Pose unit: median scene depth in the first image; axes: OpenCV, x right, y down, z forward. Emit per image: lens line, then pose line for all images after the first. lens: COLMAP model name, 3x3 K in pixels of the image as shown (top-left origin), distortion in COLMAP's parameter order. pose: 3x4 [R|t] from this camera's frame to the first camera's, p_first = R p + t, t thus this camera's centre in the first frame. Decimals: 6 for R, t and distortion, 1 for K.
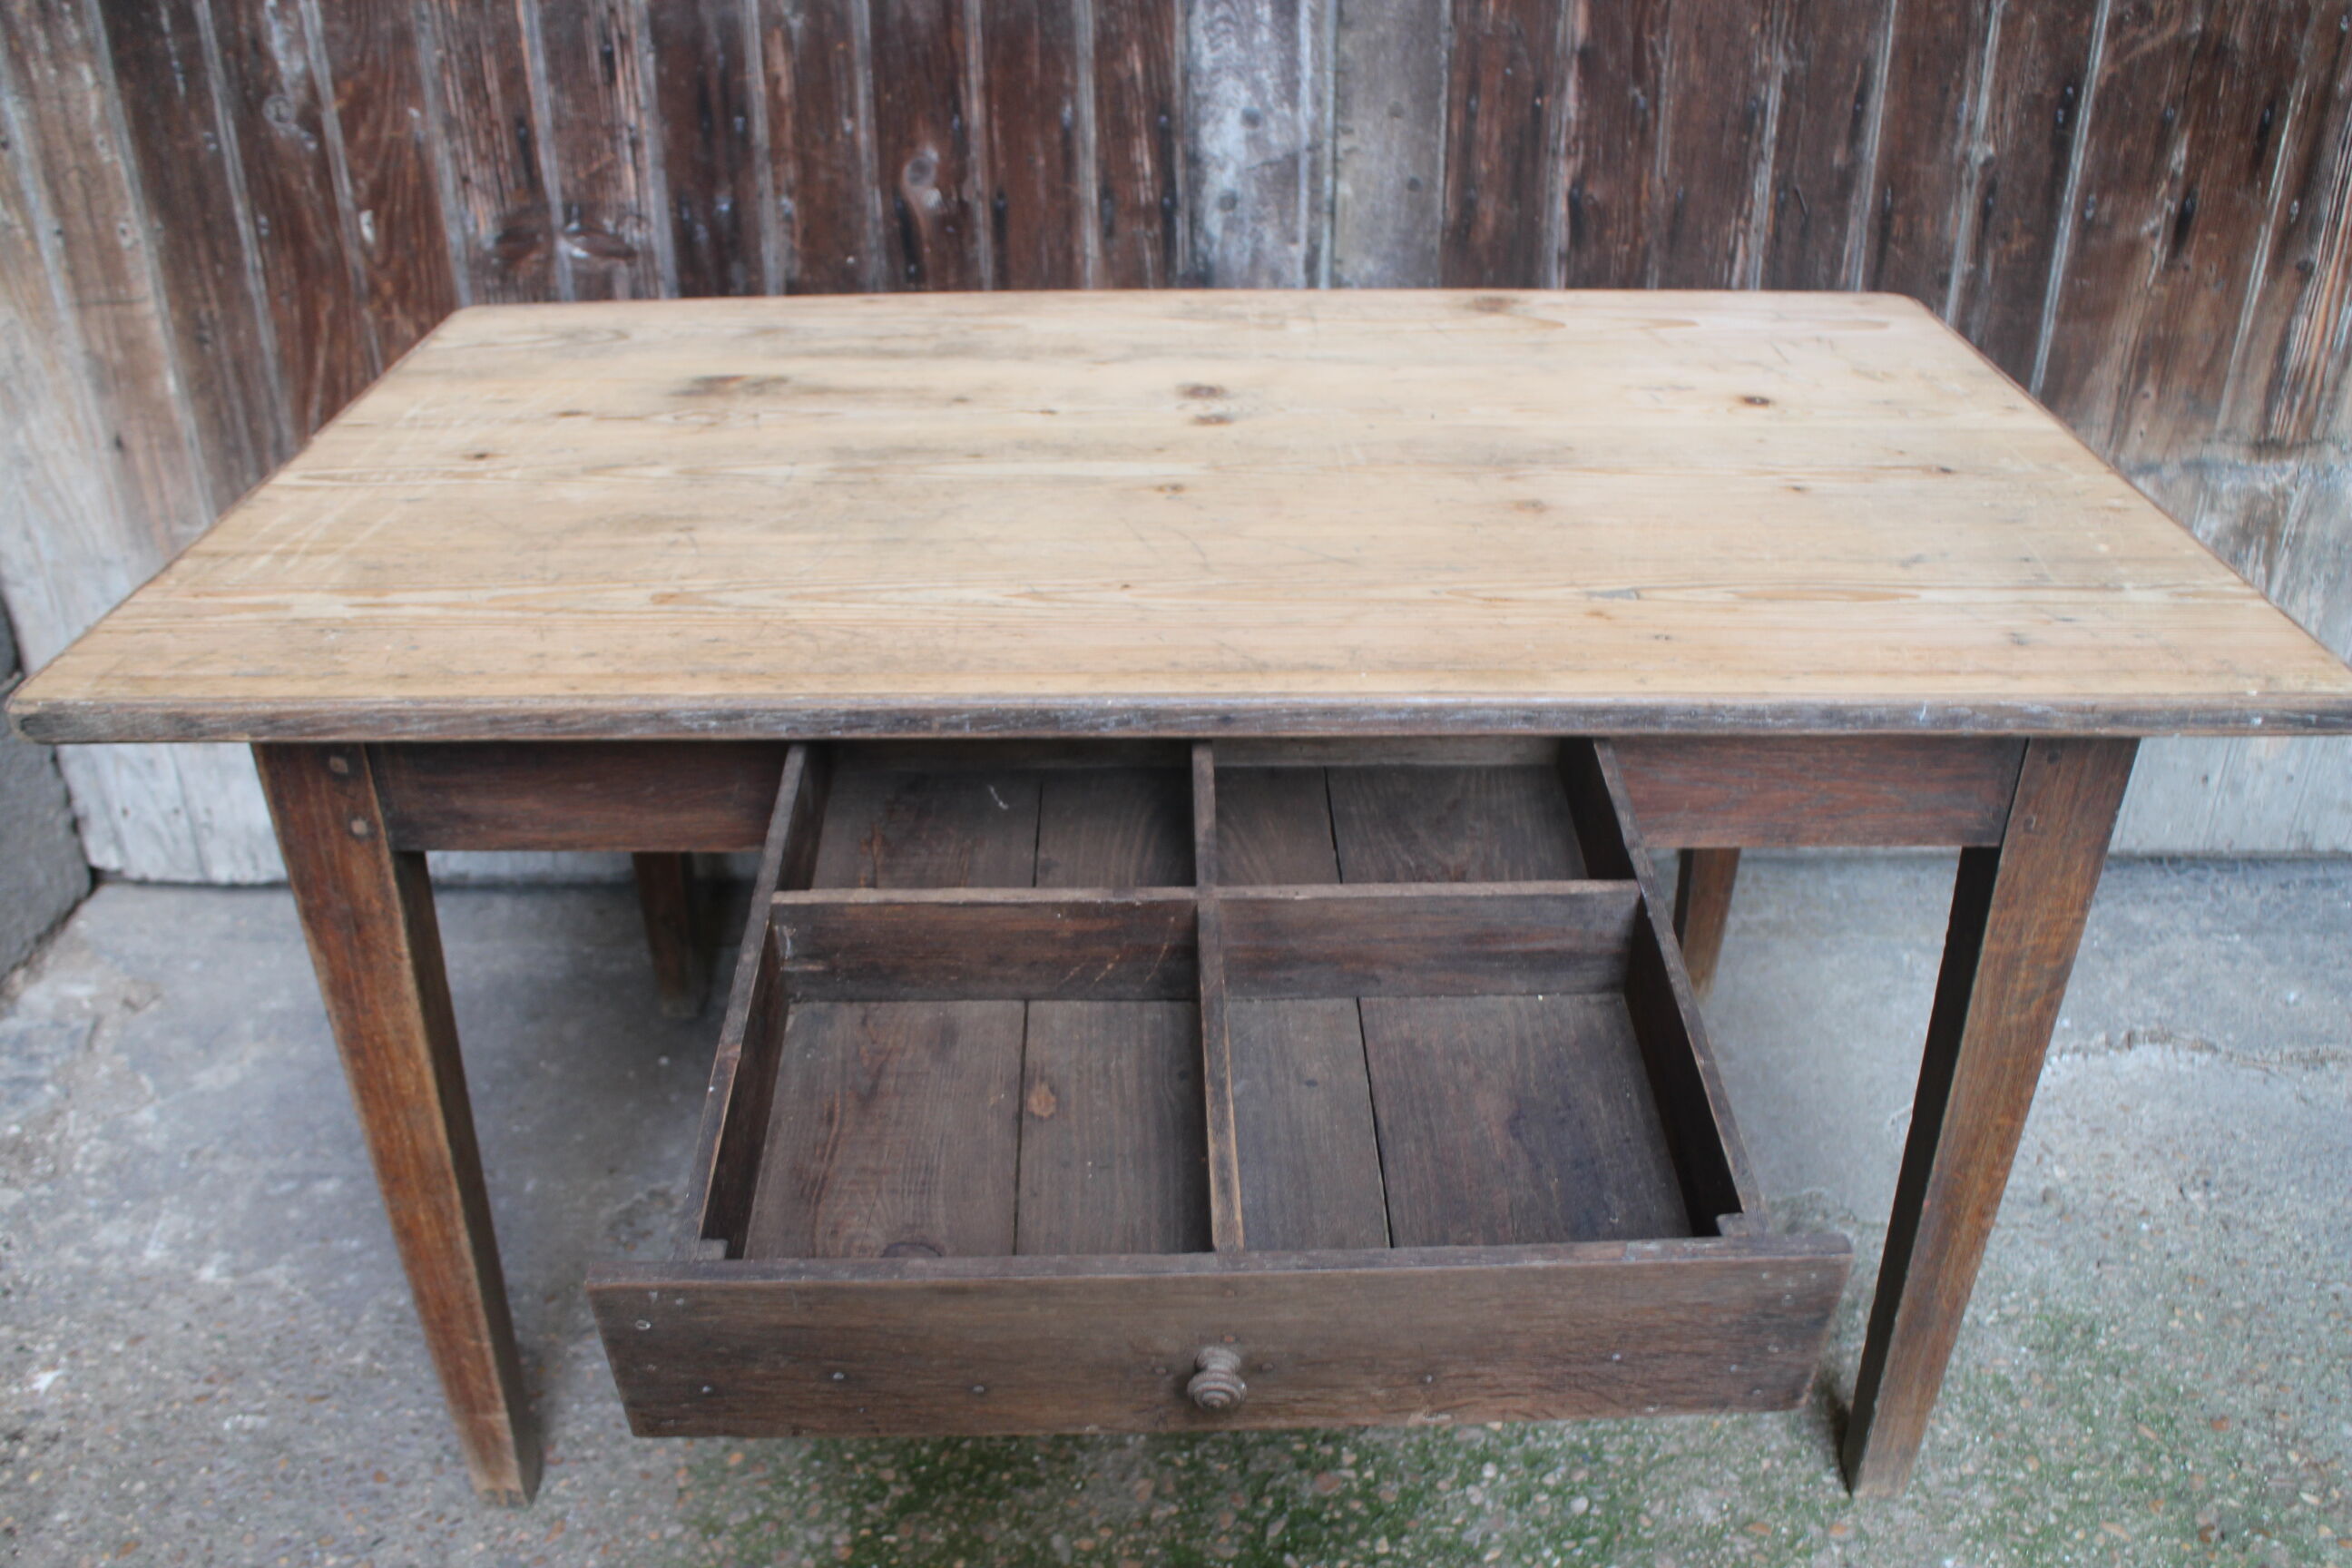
lens RADIAL K [[1958.5, 0, 1186.6], [0, 1958.5, 791.7], [0, 0, 1]] dist [-0.165434, 0.127100]
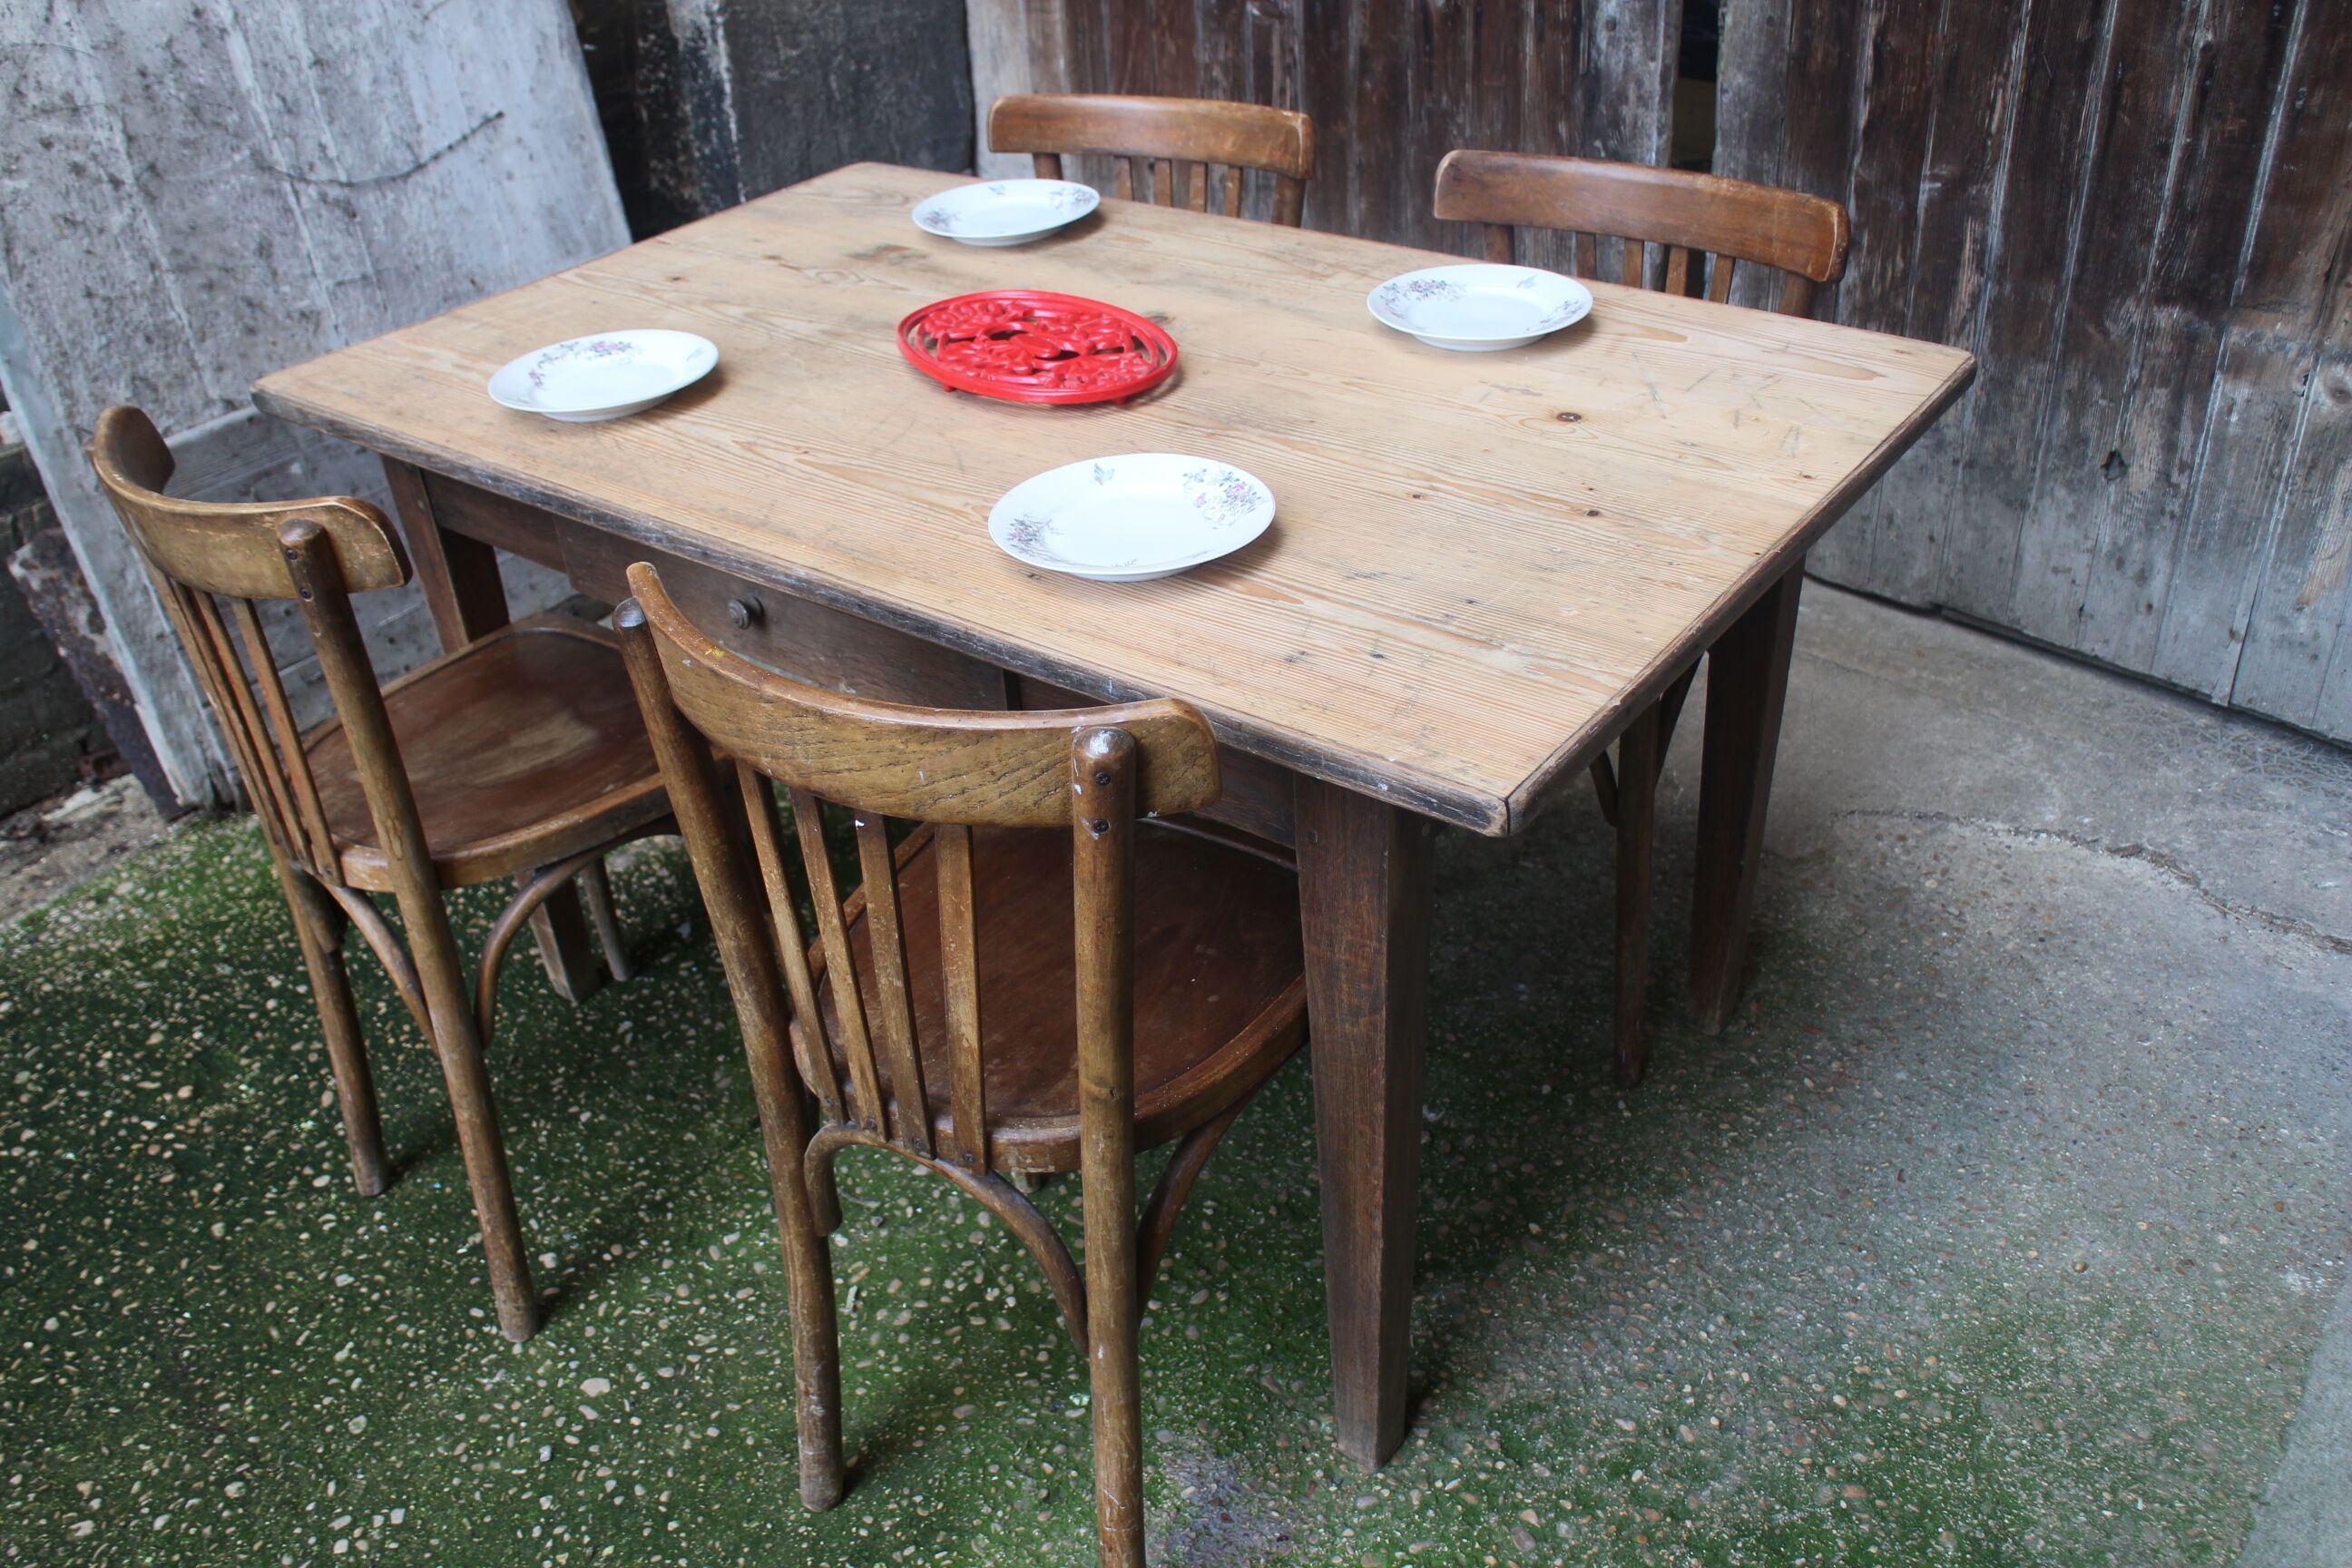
lens RADIAL K [[1908.9, 0, 1184.9], [0, 1908.9, 782.6], [0, 0, 1]] dist [-0.168681, 0.130313]
pose [[0.727648, 0.331948, -0.600282, 0.794466], [-0.283405, 0.942411, 0.177604, 0.064705], [0.624667, 0.040890, 0.779820, -0.217600]]
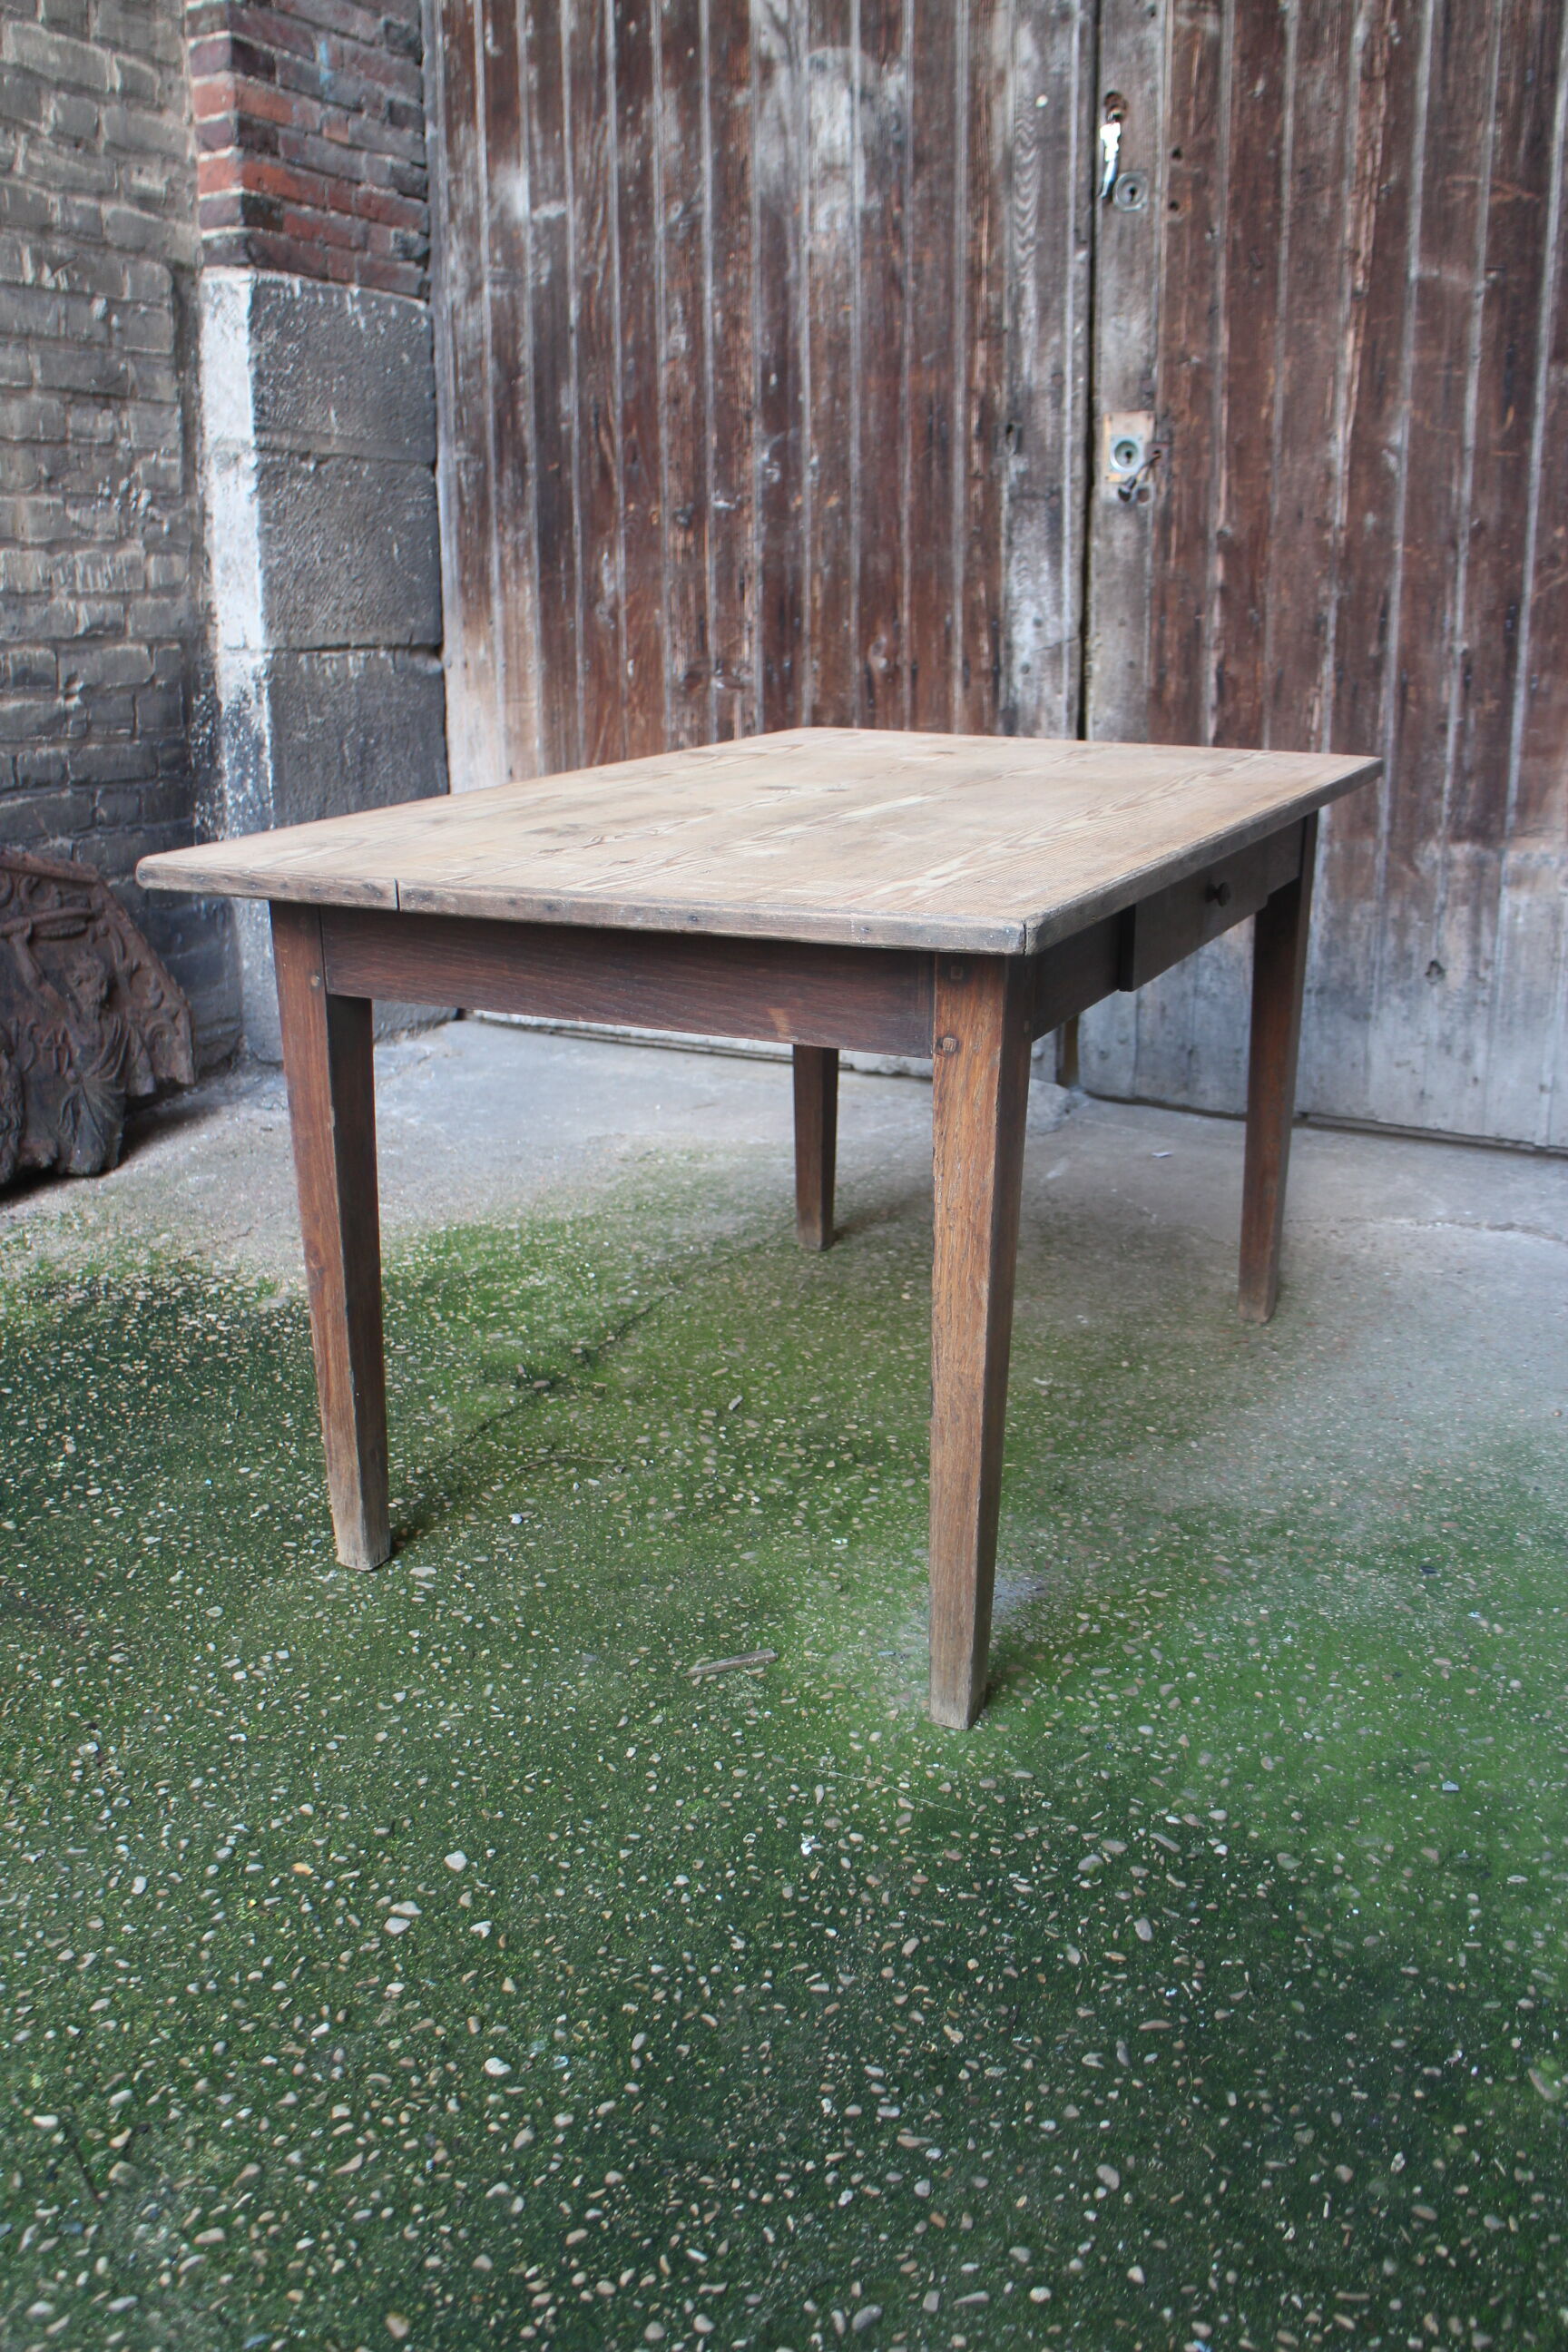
lens RADIAL K [[1958.5, 0, 796.5], [0, 1958.5, 1213.4], [0, 0, 1]] dist [-0.165434, 0.127100]
pose [[0.855352, 0.153023, -0.494932, 0.829138], [-0.239862, 0.963785, -0.116553, 0.460098], [0.459172, 0.218409, 0.861080, -0.561570]]
